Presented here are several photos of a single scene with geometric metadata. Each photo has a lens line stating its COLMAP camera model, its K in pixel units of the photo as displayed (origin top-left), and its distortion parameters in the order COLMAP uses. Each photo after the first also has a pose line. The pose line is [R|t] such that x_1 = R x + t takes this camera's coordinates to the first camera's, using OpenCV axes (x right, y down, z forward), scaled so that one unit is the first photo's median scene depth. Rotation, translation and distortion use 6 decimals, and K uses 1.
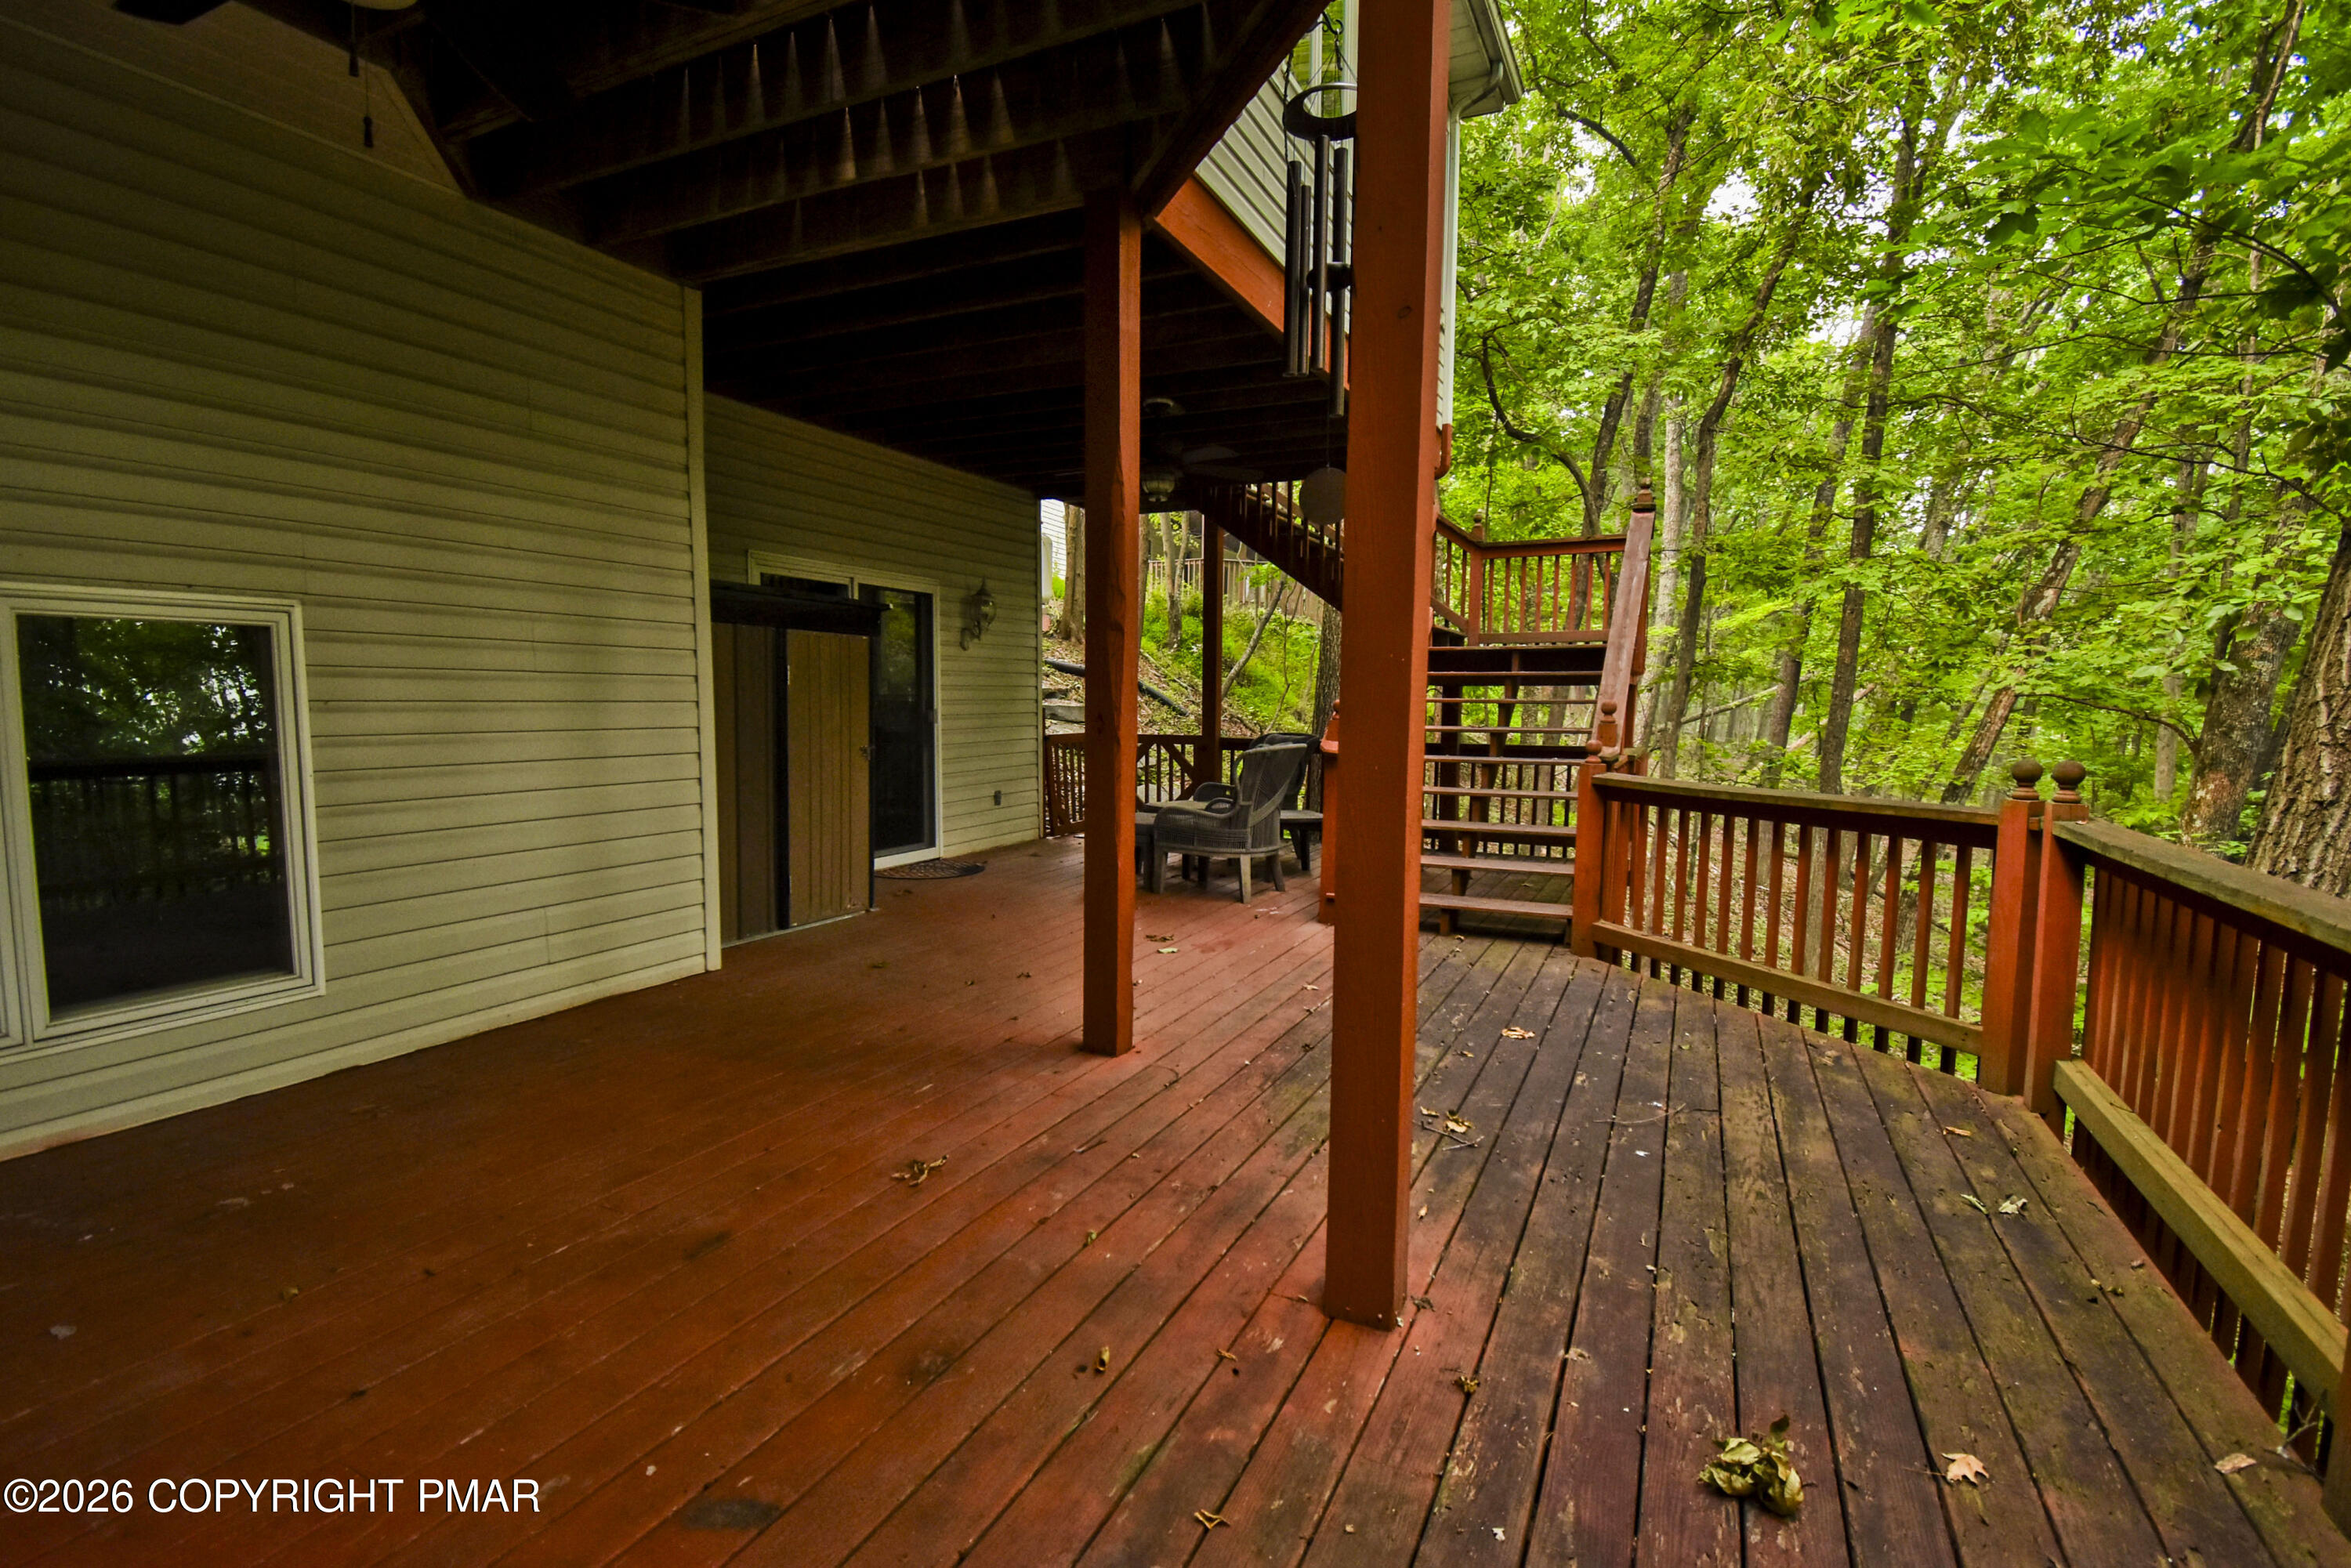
lens RADIAL K [[1129.0, 0, 1175.5], [0, 1129.0, 784.0], [0, 0, 1]] dist [0.002377, 0.000259]
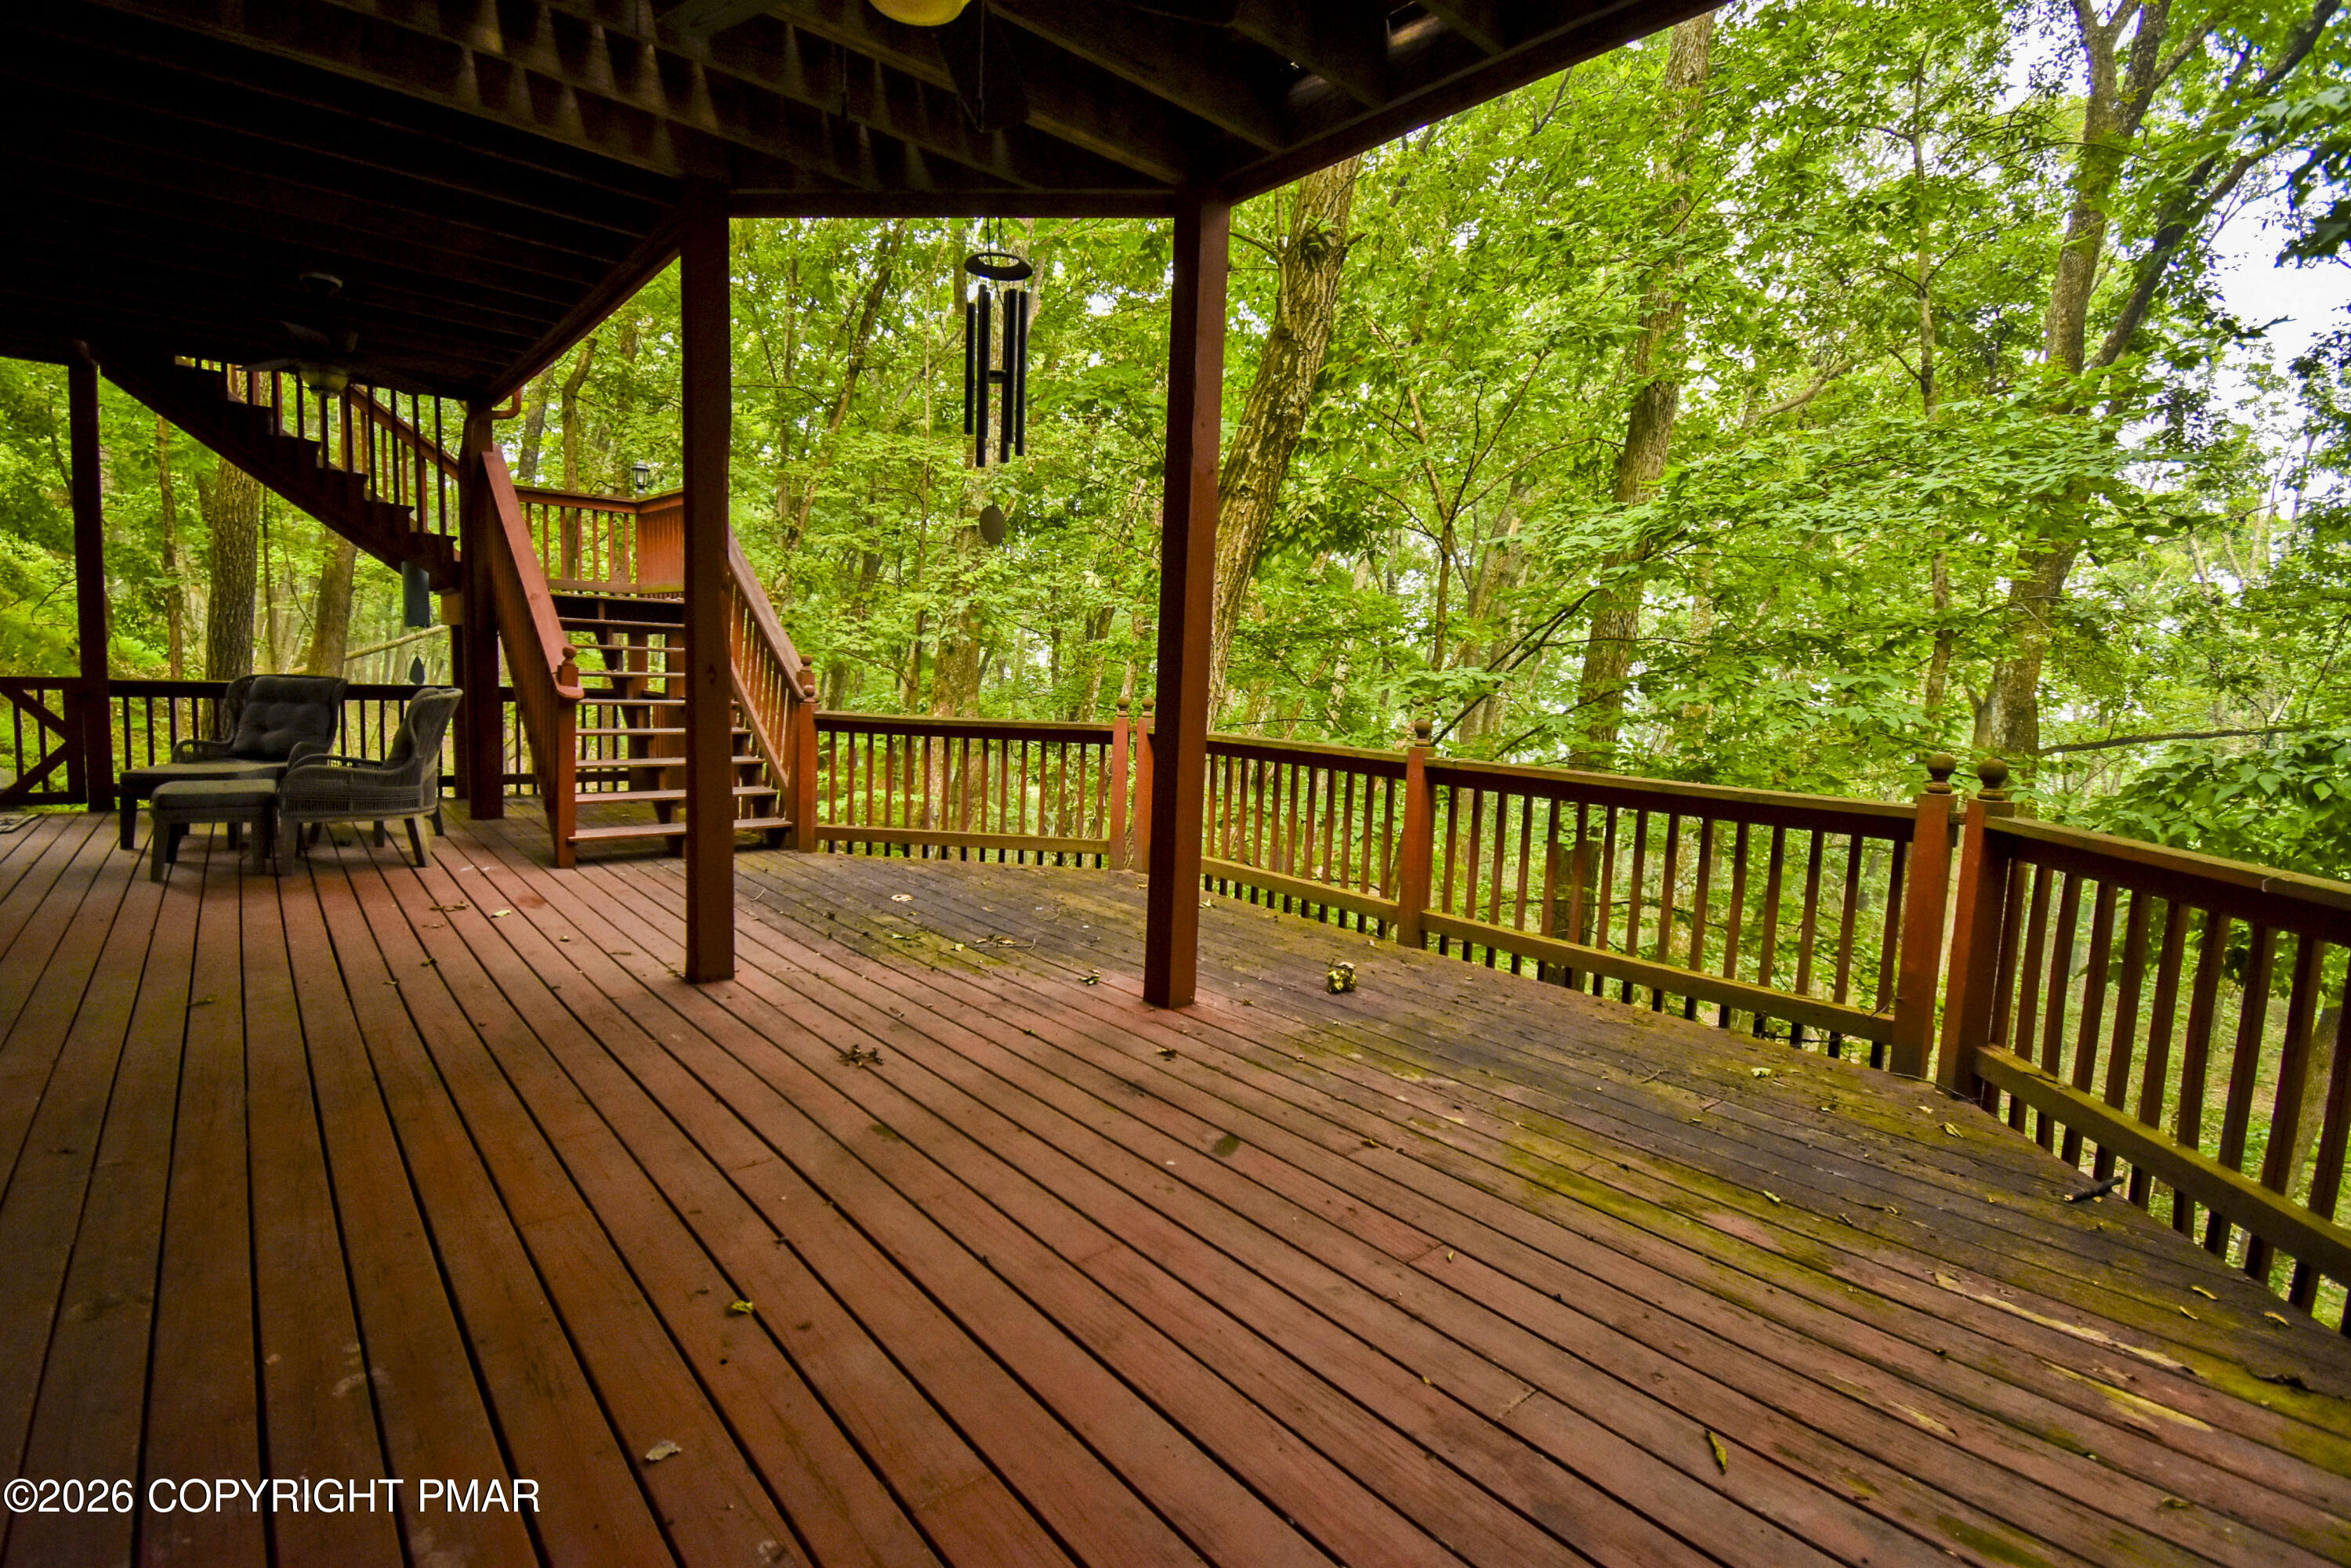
lens RADIAL K [[1086.7, 0, 1186.8], [0, 1086.7, 763.1], [0, 0, 1]] dist [0.000609, -0.019720]
pose [[0.371018, -0.071422, 0.925875, -0.832862], [0.030325, 0.997438, 0.064790, -0.022457], [-0.928130, 0.004039, 0.372233, 0.184866]]
